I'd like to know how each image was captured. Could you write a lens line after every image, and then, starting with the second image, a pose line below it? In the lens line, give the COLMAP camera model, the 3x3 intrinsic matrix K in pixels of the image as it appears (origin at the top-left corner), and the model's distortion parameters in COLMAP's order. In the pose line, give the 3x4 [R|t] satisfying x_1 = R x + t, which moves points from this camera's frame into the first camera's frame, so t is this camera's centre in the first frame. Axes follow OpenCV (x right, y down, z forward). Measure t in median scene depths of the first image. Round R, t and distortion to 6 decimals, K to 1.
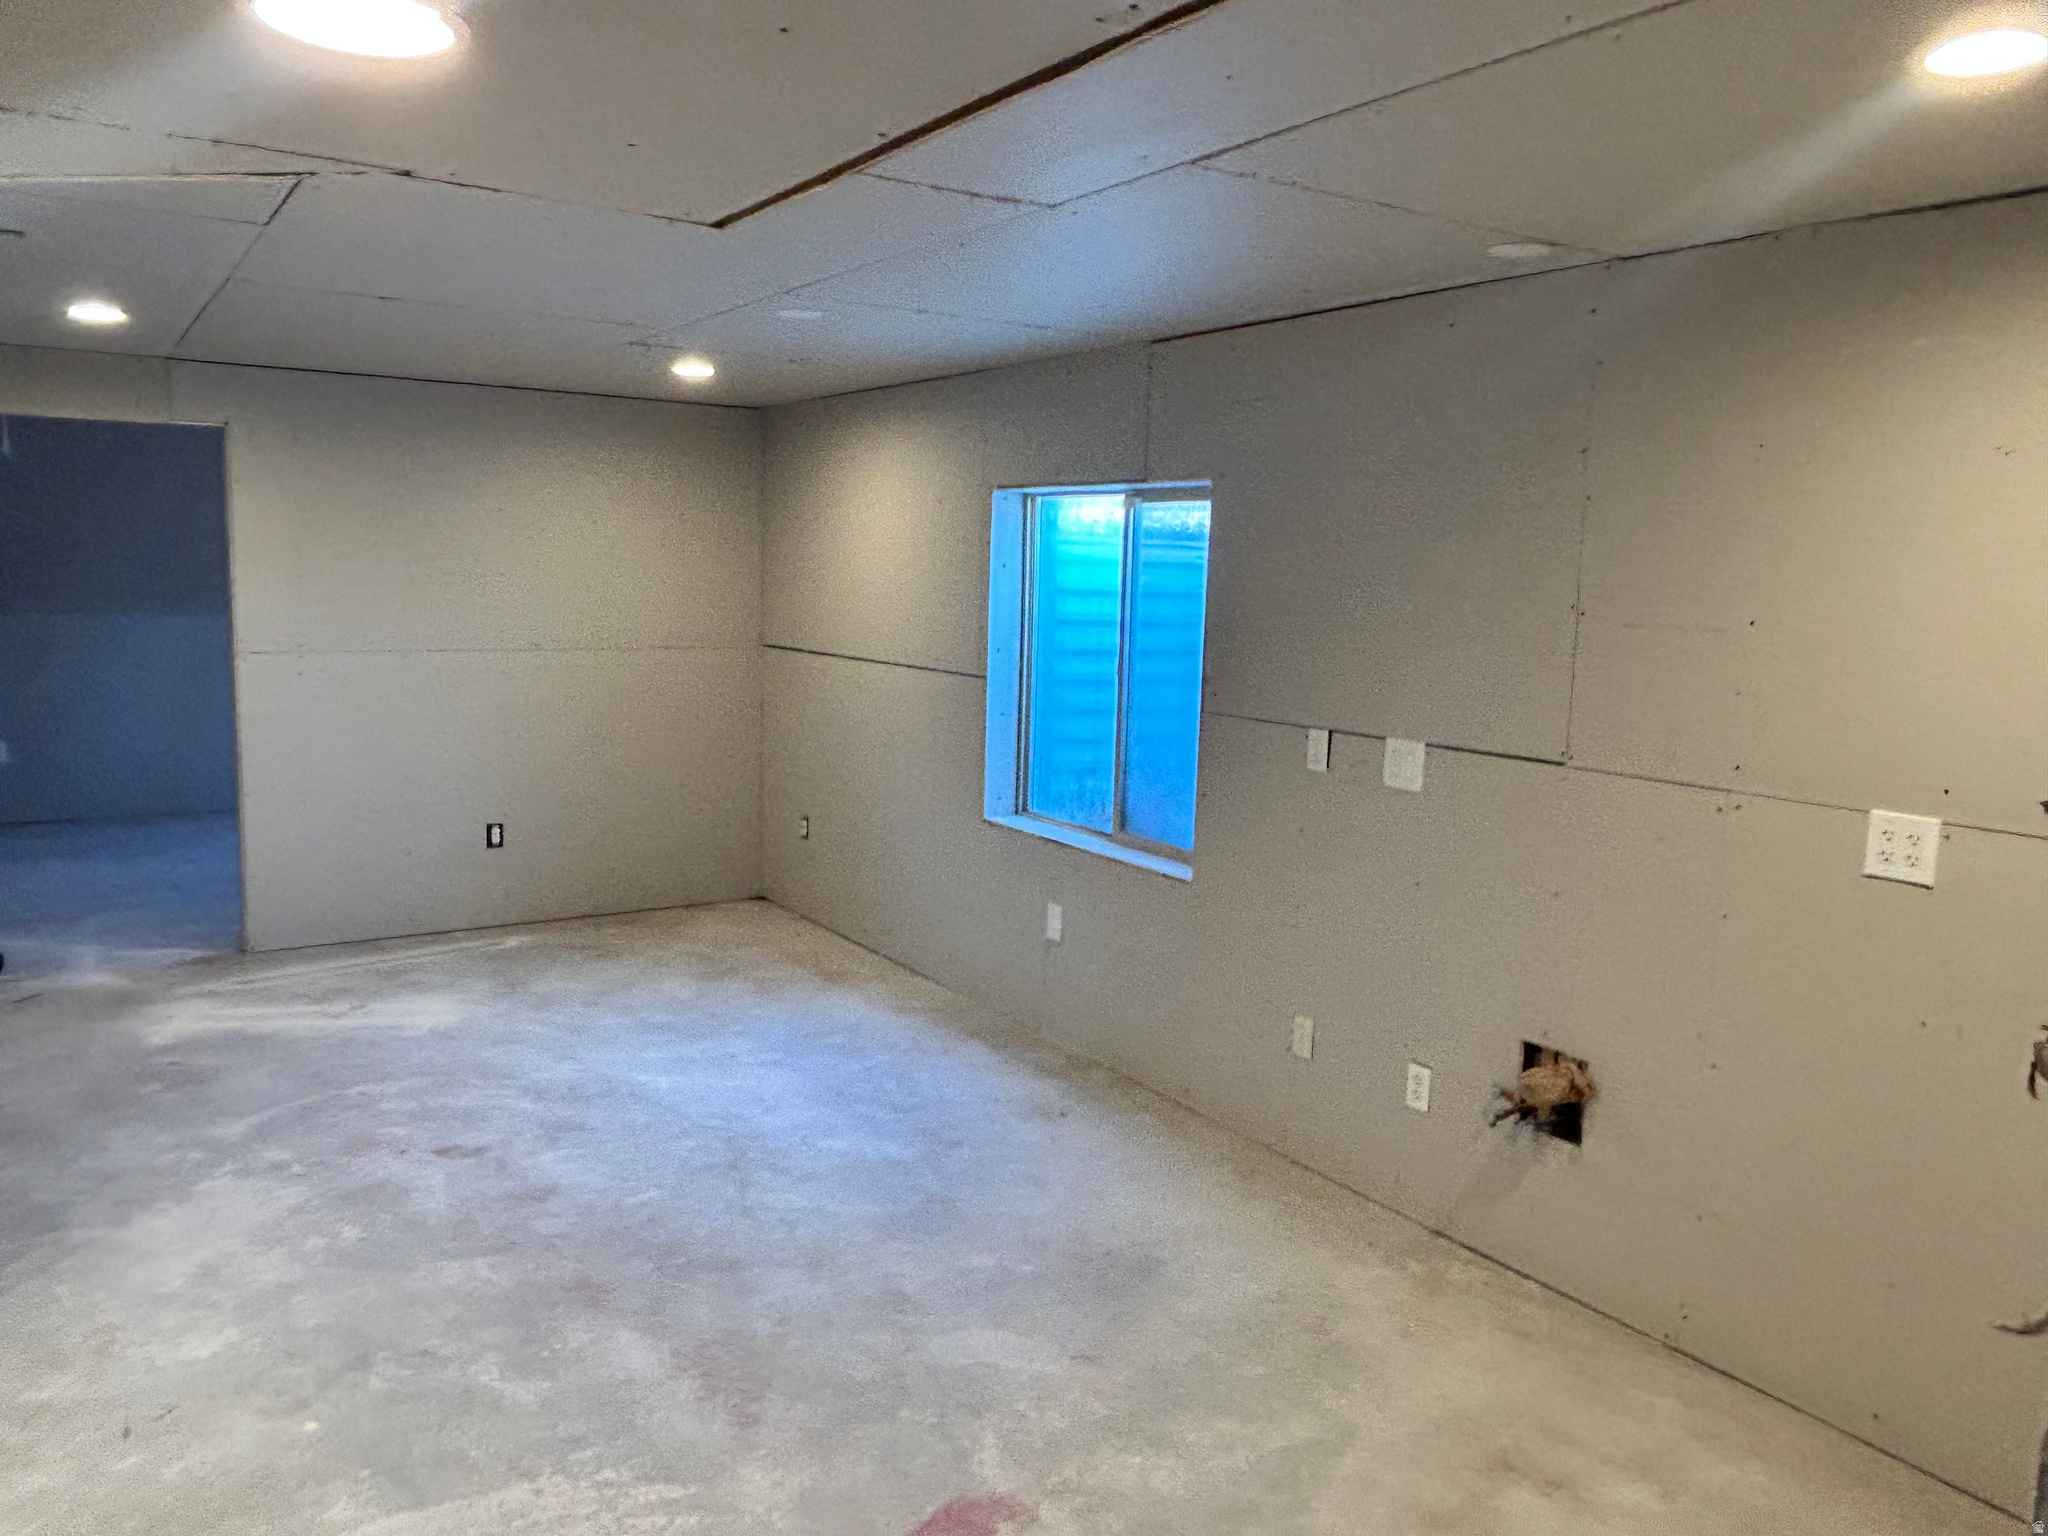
lens RADIAL K [[1515.3, 0, 1021.2], [0, 1515.3, 768.3], [0, 0, 1]] dist [-0.006051, -0.001413]
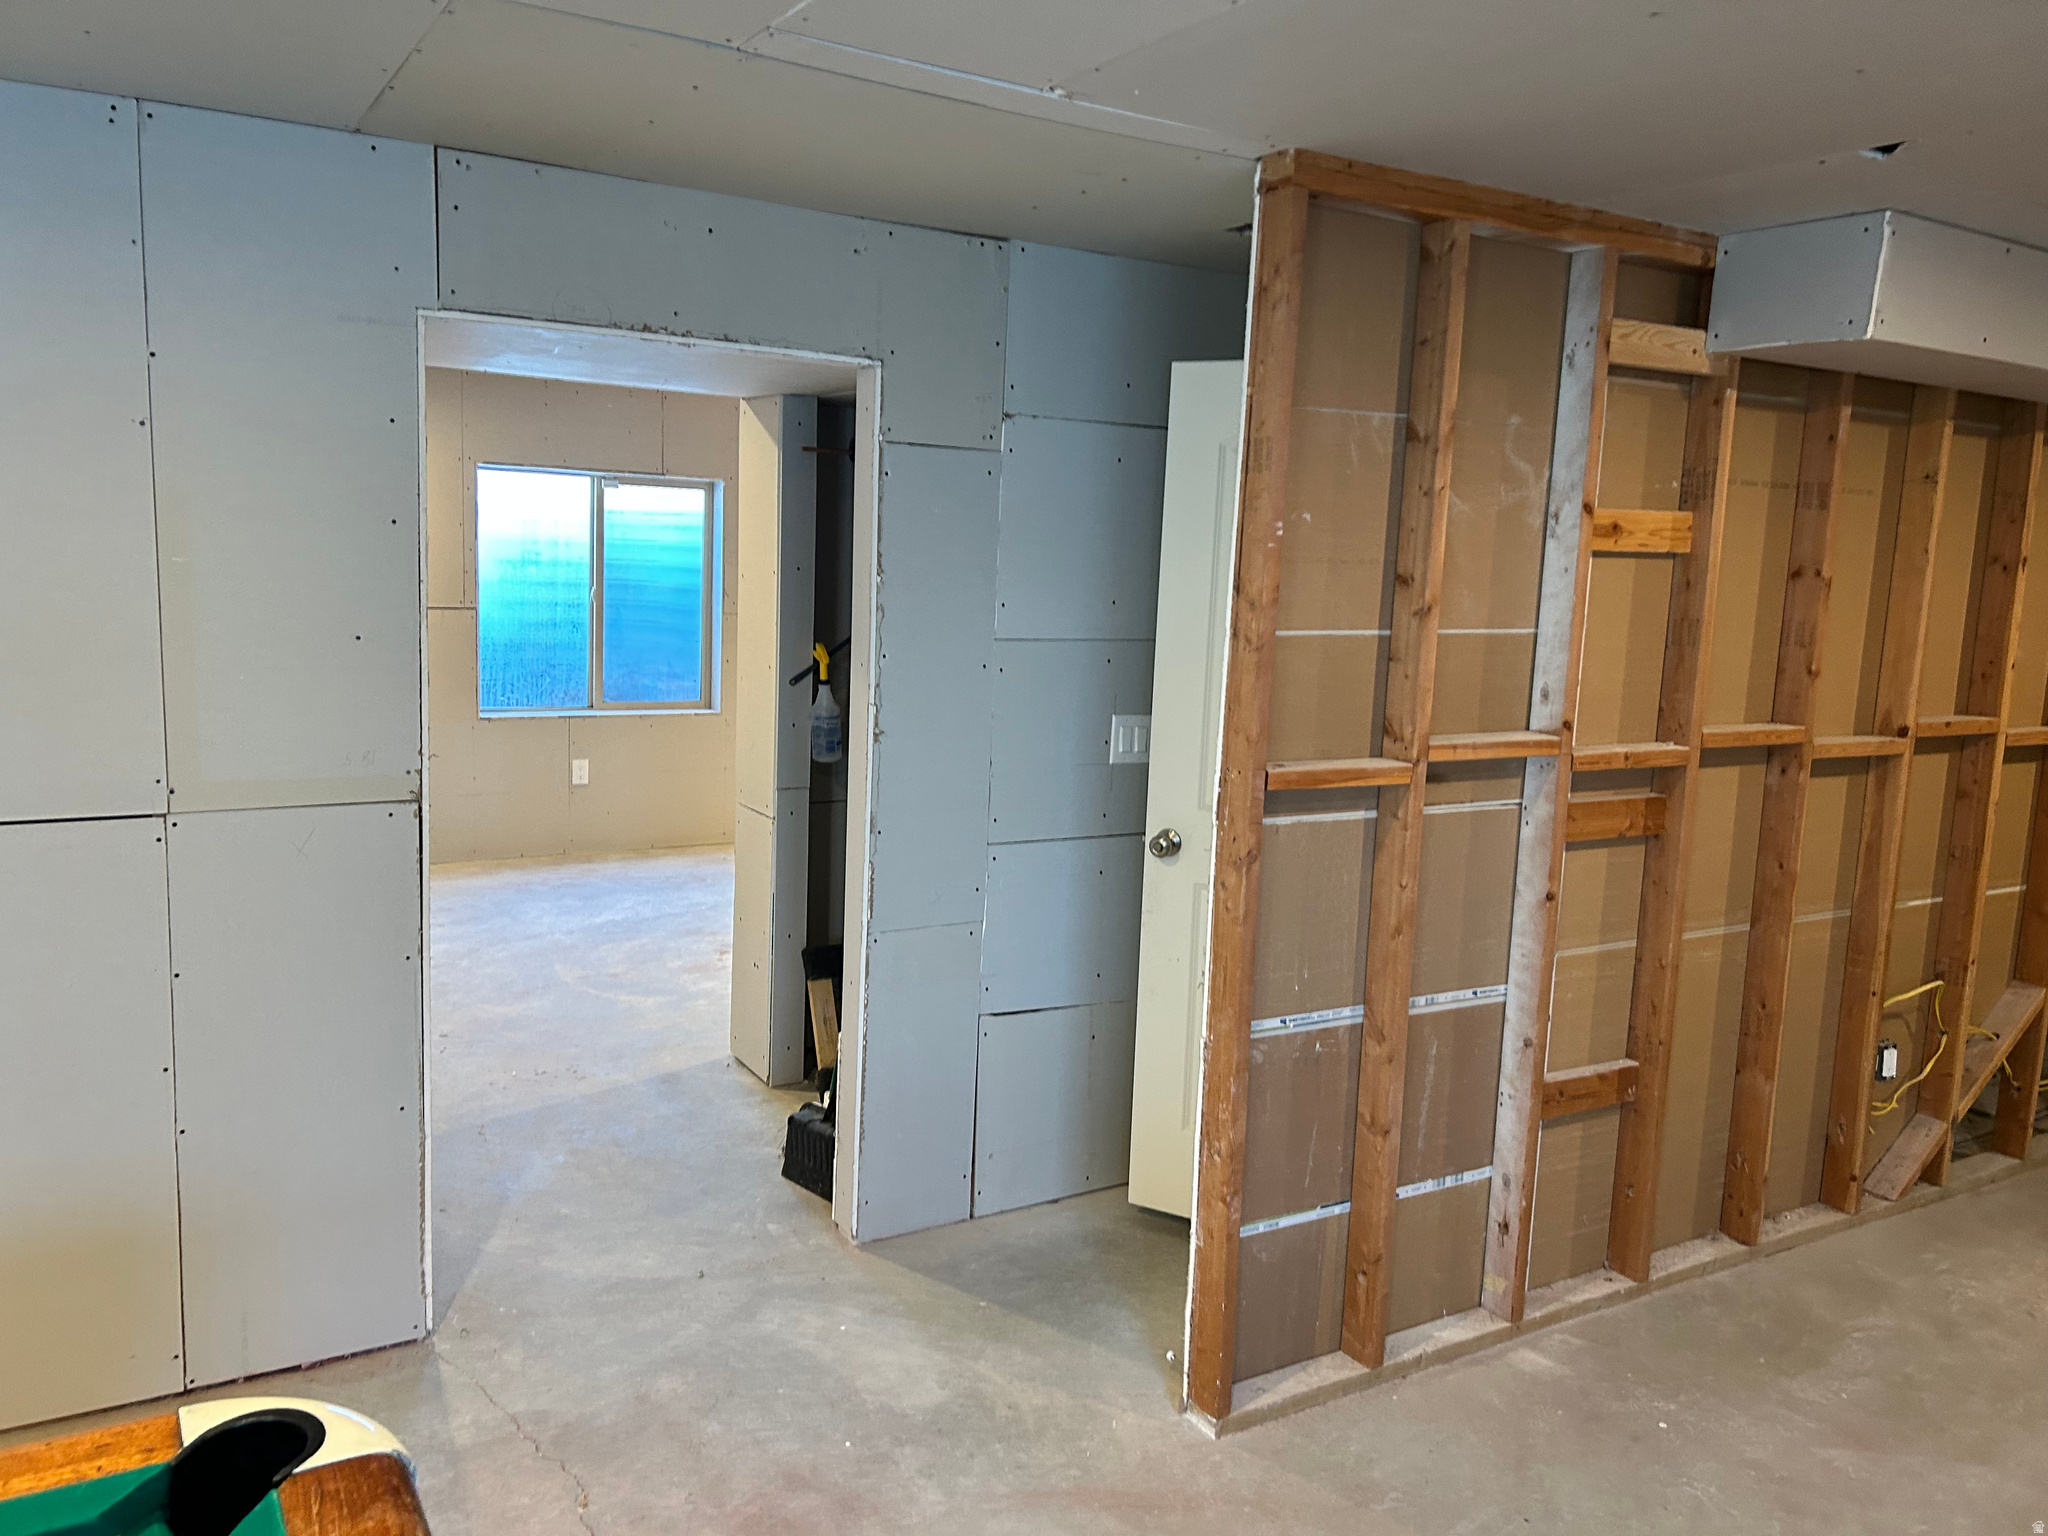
lens RADIAL K [[1538.3, 0, 1020.6], [0, 1538.3, 766.4], [0, 0, 1]] dist [-0.003677, -0.002235]
pose [[0.023771, -0.165326, 0.985953, -1.554519], [0.098377, 0.981831, 0.162263, -0.110691], [-0.994865, 0.093138, 0.039603, 0.569587]]
